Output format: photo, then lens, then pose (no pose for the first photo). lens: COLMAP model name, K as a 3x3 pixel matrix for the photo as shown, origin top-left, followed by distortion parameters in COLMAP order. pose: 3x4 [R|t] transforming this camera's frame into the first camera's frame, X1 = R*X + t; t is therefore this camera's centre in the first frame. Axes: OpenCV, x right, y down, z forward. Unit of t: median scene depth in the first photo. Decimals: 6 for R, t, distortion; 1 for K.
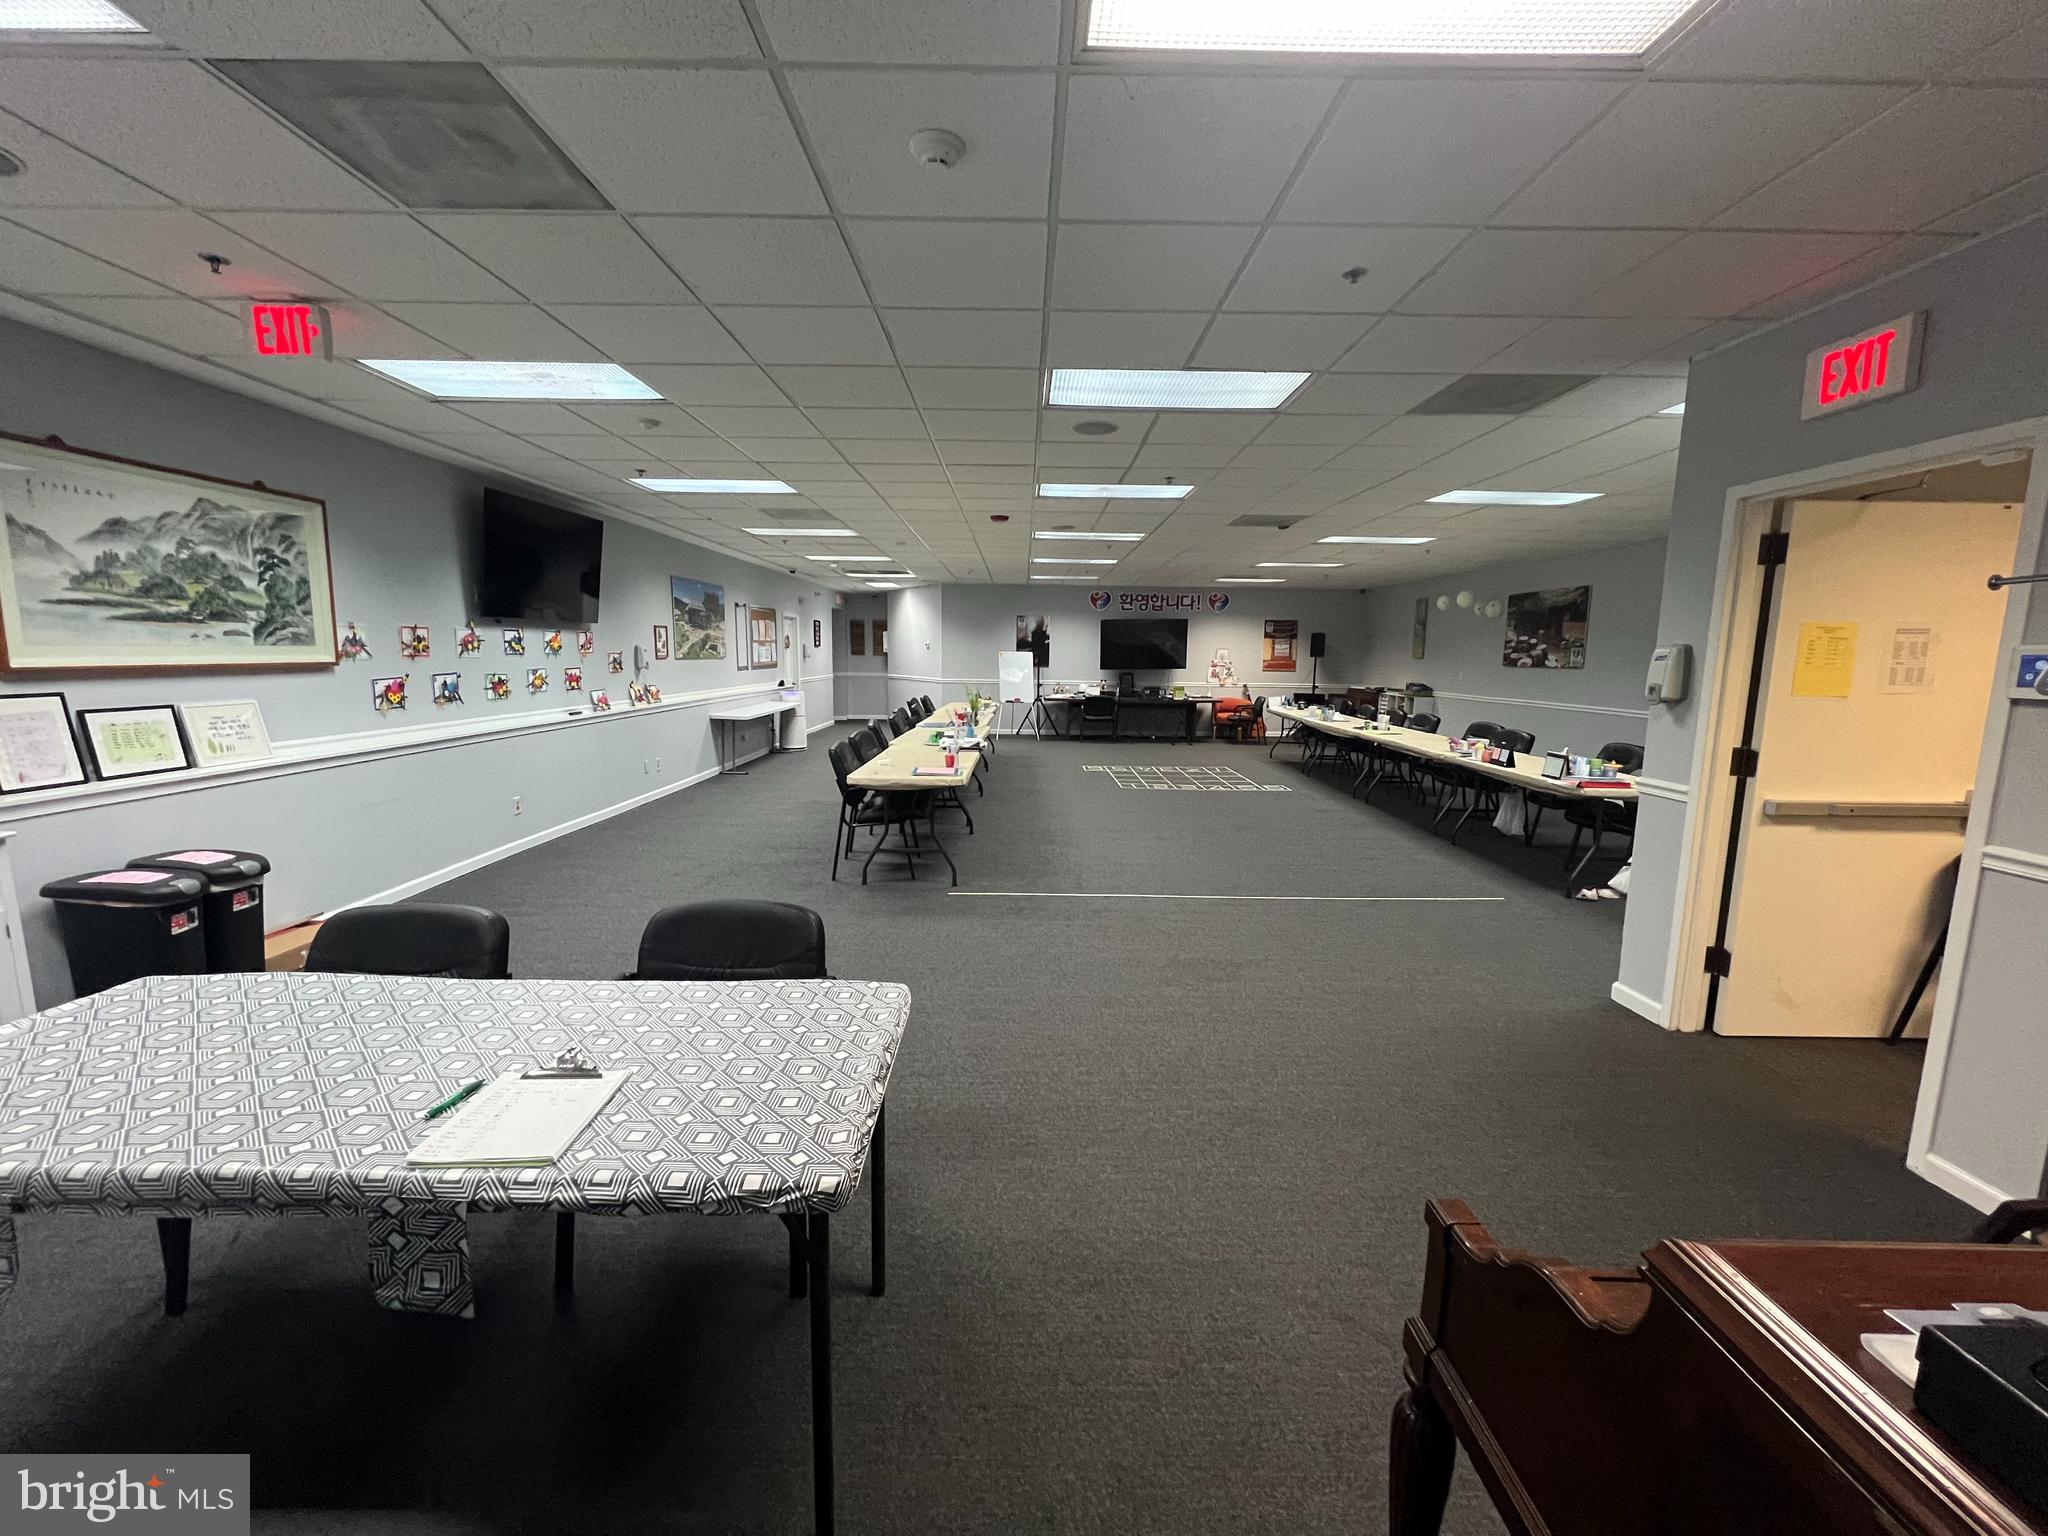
lens RADIAL K [[820.6, 0, 1021.1], [0, 820.6, 763.6], [0, 0, 1]] dist [-0.001143, -0.000047]
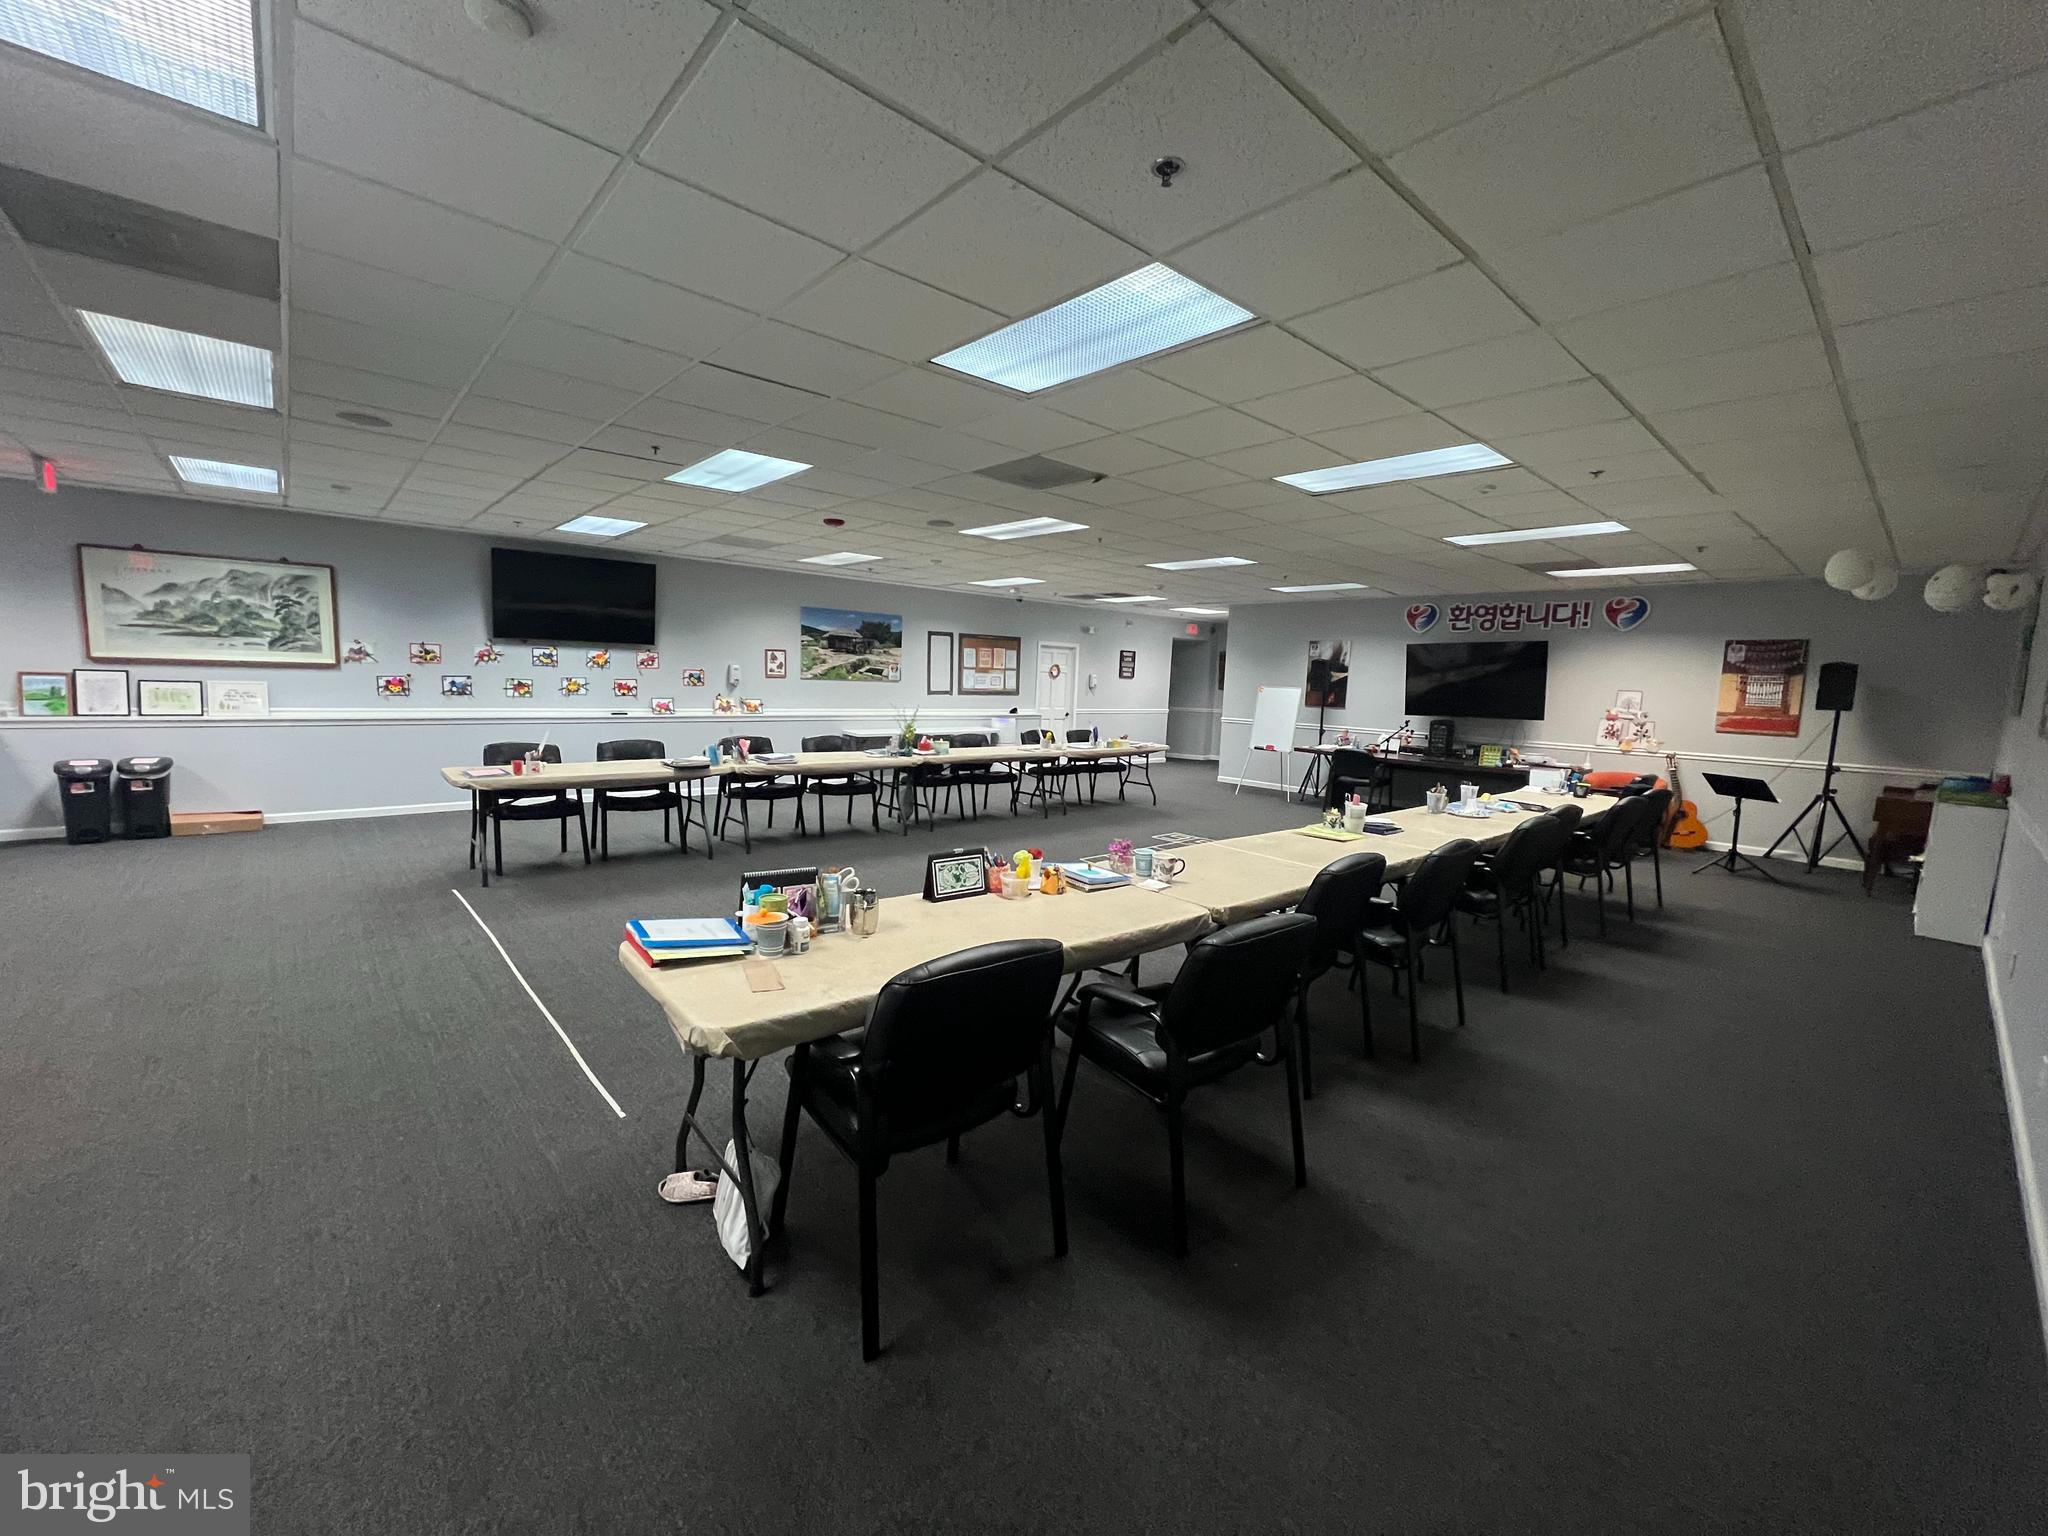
lens RADIAL K [[820.6, 0, 1019.6], [0, 820.6, 757.5], [0, 0, 1]] dist [-0.001143, -0.000047]
pose [[0.662180, 0.085791, -0.744418, 0.901767], [-0.129365, 0.991597, -0.000797, -0.078088], [0.738094, 0.096830, 0.667714, 0.647707]]
